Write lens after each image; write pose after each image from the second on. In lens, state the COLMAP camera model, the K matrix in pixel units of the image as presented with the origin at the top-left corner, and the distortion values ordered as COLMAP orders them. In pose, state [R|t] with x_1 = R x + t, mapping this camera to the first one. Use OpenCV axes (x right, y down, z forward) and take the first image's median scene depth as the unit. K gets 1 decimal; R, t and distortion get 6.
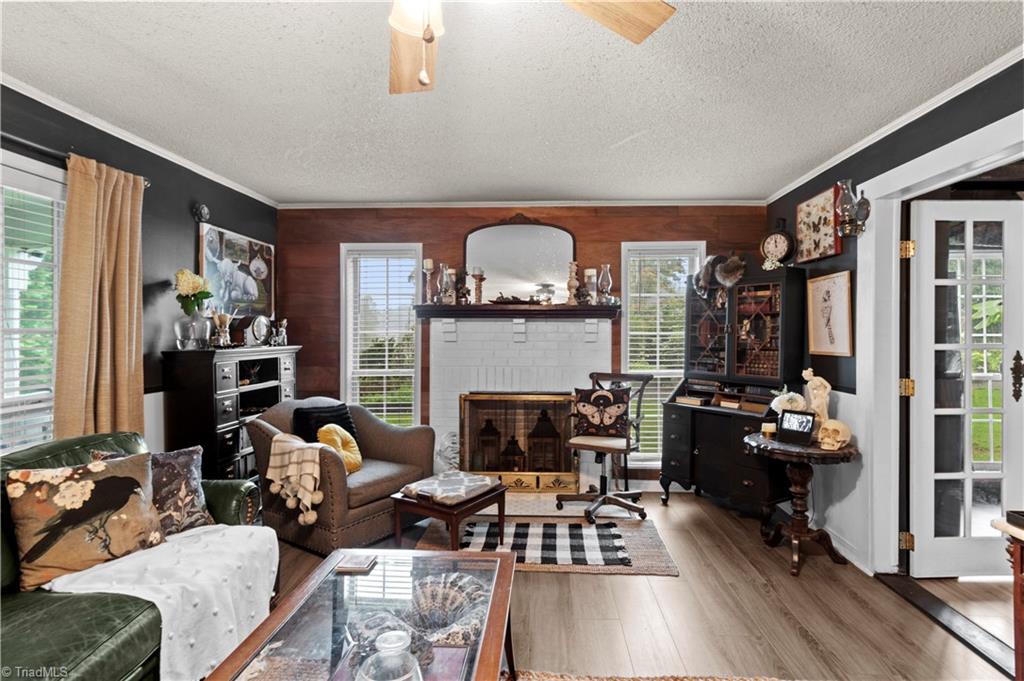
lens RADIAL K [[531.0, 0, 534.6], [0, 531.0, 341.6], [0, 0, 1]] dist [-0.000104, -0.000698]
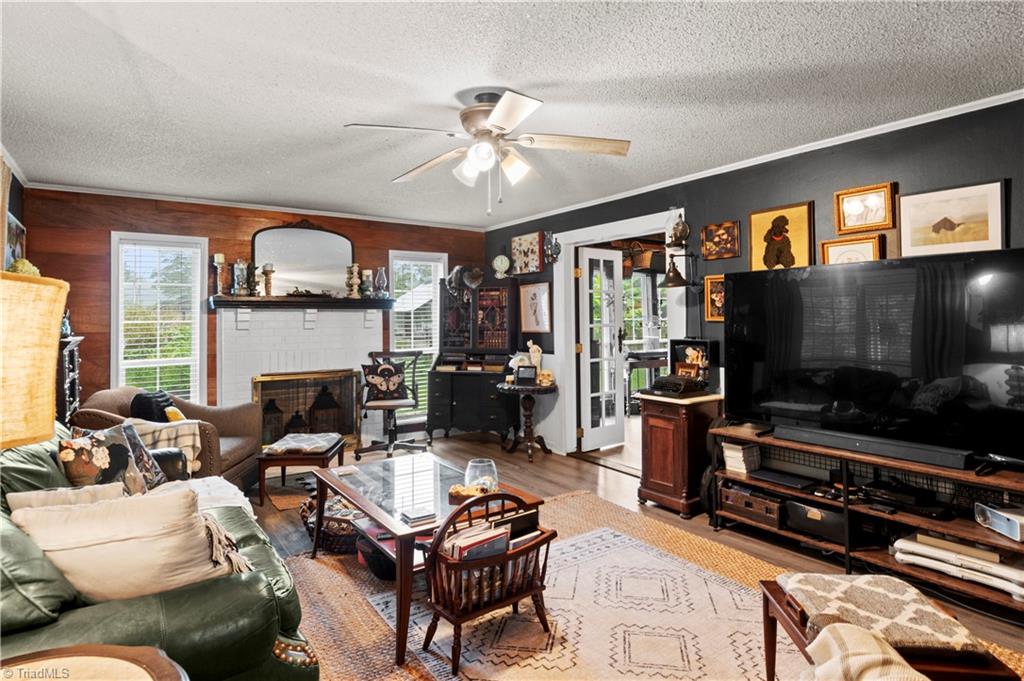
lens RADIAL K [[561.8, 0, 514.1], [0, 561.8, 320.7], [0, 0, 1]] dist [0.002053, 0.000908]
pose [[0.804915, -0.010096, 0.593304, -0.448385], [0.019959, 0.999750, -0.010065, 0.004429], [-0.593054, 0.019944, 0.804916, -0.306470]]
